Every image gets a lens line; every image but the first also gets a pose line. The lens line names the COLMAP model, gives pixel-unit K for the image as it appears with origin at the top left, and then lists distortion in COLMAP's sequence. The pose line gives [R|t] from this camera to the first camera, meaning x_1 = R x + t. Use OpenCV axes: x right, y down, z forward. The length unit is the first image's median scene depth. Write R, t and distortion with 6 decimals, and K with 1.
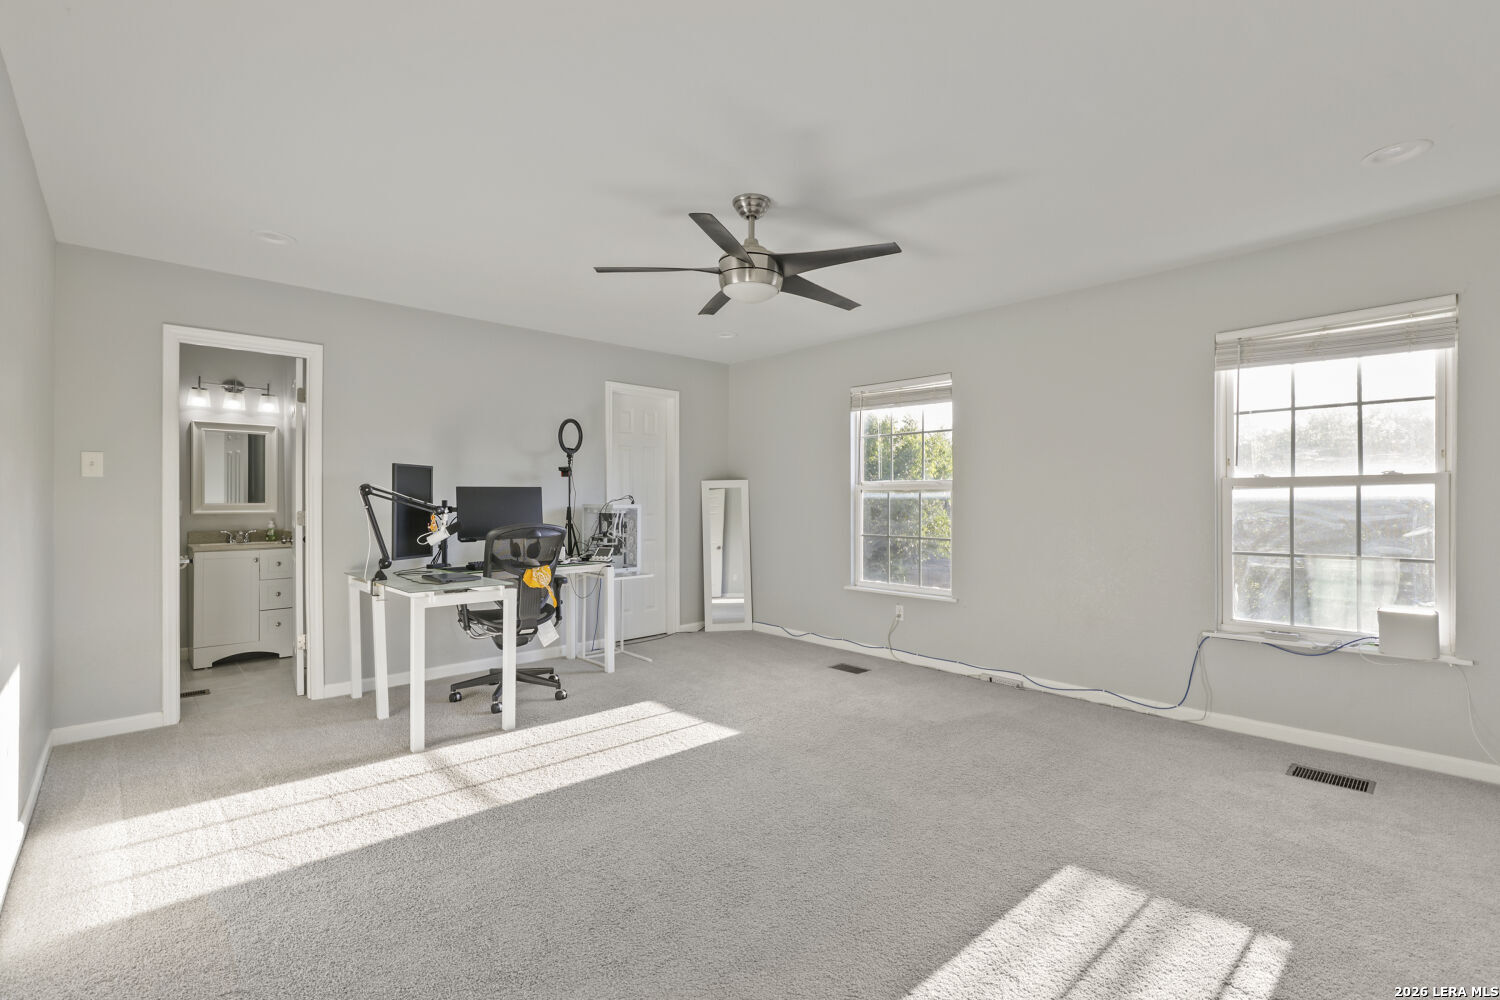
lens RADIAL K [[683.3, 0, 750.0], [0, 683.3, 500.0], [0, 0, 1]] dist [-0.001598, 0.000182]
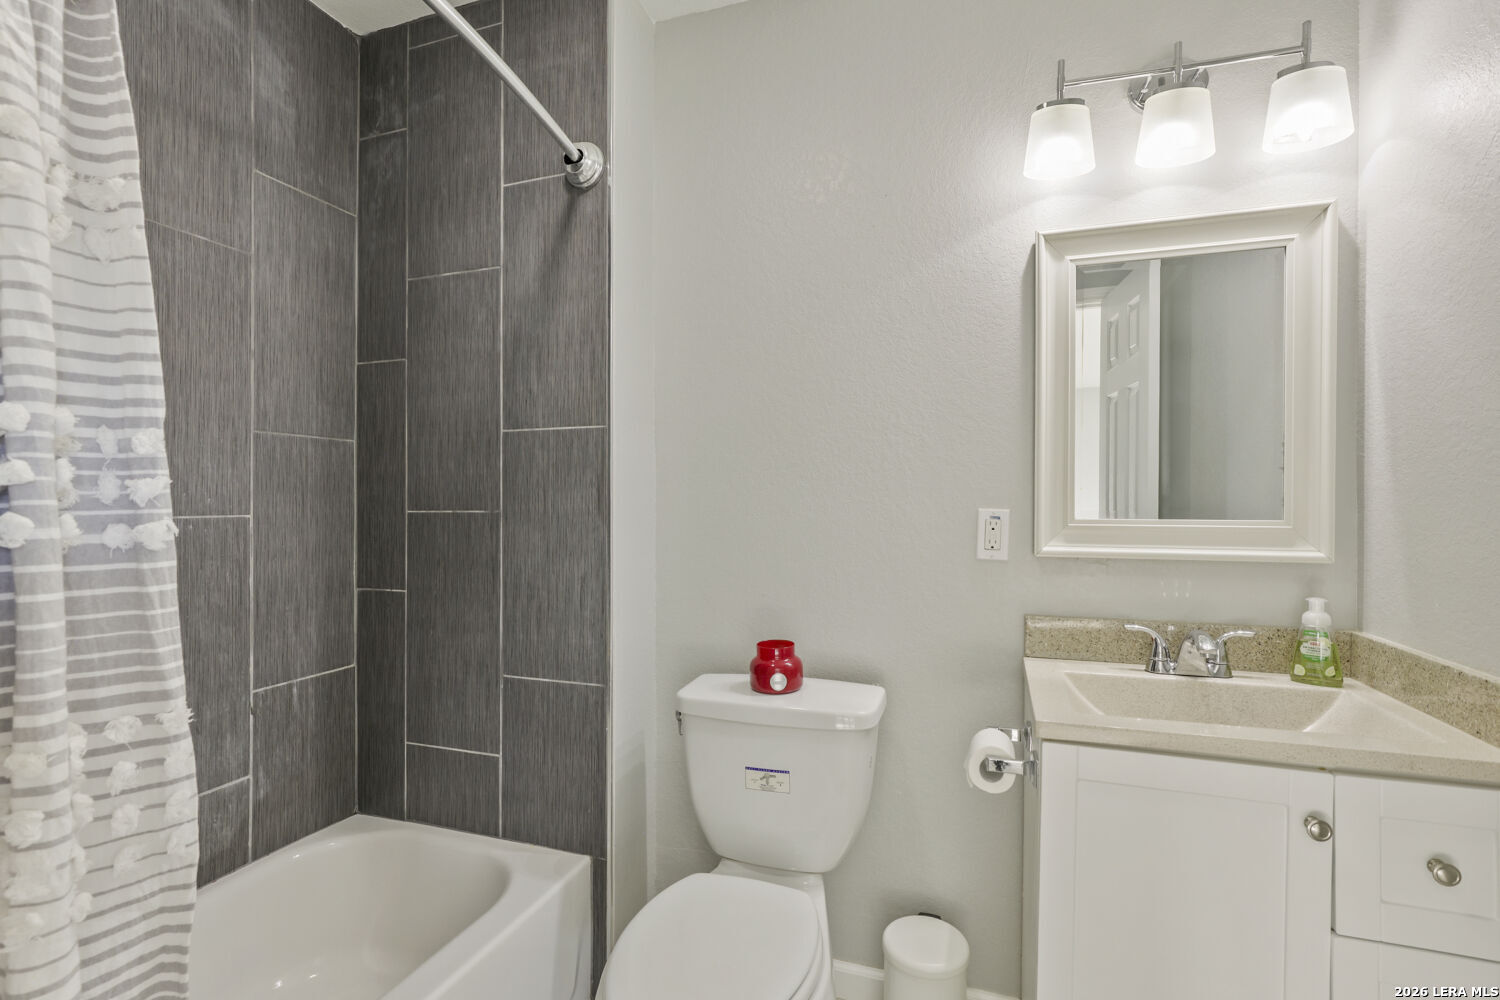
lens RADIAL K [[683.3, 0, 750.0], [0, 683.3, 500.0], [0, 0, 1]] dist [-0.001598, 0.000182]
pose [[0.463443, 0.001603, -0.886125, -0.621913], [-0.003340, 0.999994, 0.000062, -0.002795], [0.886120, 0.002931, 0.463446, 0.764237]]
